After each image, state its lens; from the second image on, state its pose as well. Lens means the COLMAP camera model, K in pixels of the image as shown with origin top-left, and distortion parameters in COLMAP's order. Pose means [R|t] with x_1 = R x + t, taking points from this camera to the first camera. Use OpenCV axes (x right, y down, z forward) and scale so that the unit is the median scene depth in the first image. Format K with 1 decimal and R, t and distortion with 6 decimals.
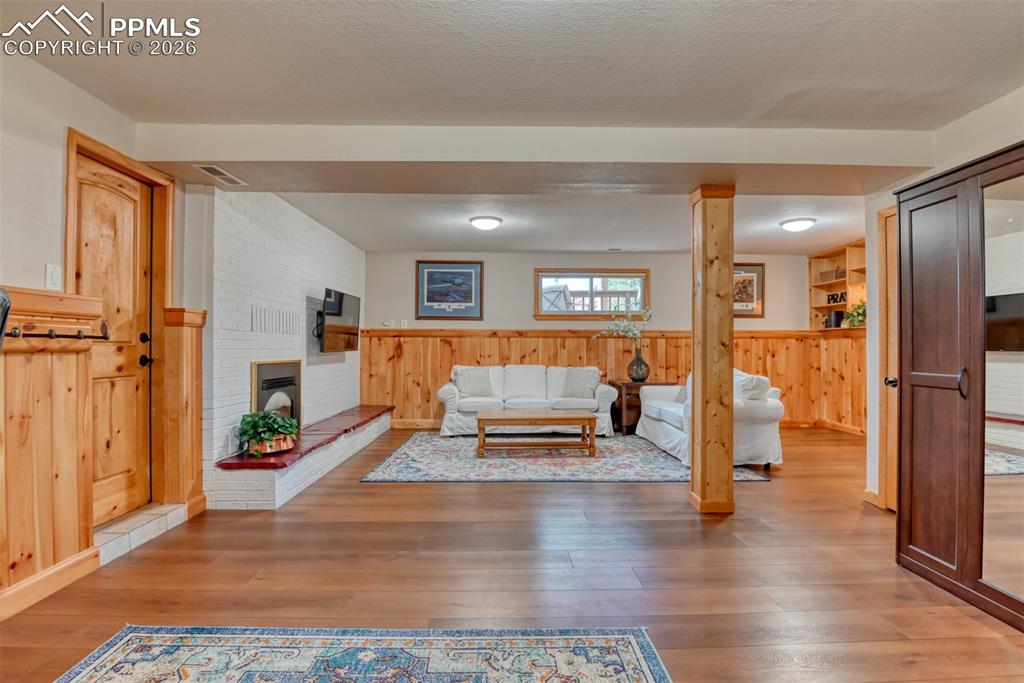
lens RADIAL K [[502.9, 0, 511.7], [0, 502.9, 341.7], [0, 0, 1]] dist [-0.022752, -0.004420]
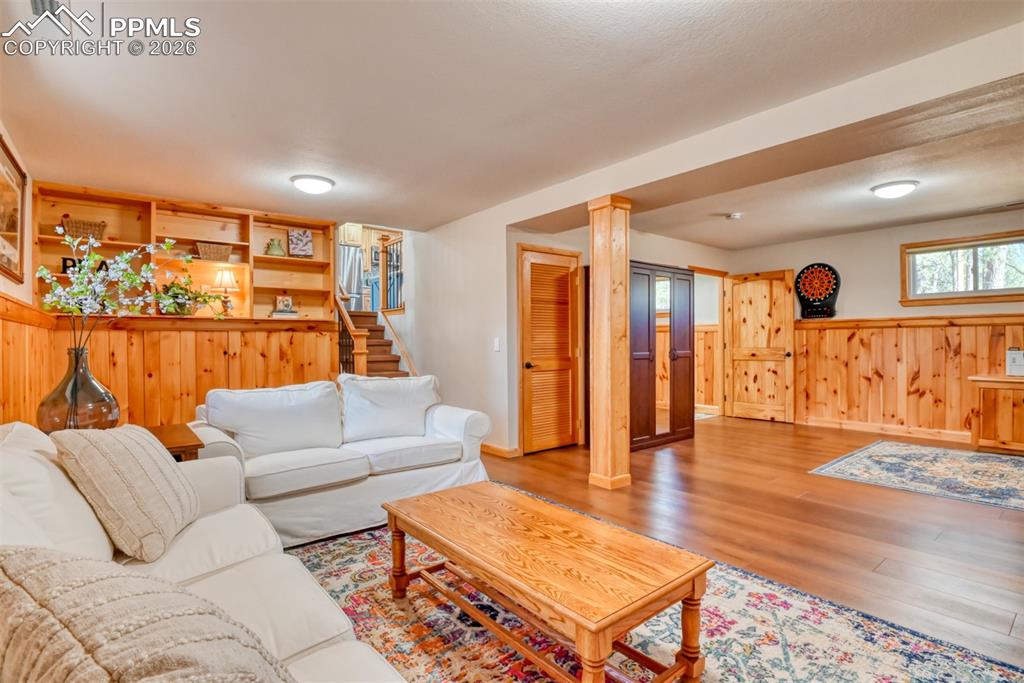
lens RADIAL K [[502.9, 0, 510.7], [0, 502.9, 341.2], [0, 0, 1]] dist [-0.022752, -0.004420]
pose [[-0.605312, 0.003168, 0.795982, -0.177408], [-0.003610, 0.999971, -0.006725, 0.009559], [-0.795980, -0.006944, -0.605283, 0.931959]]
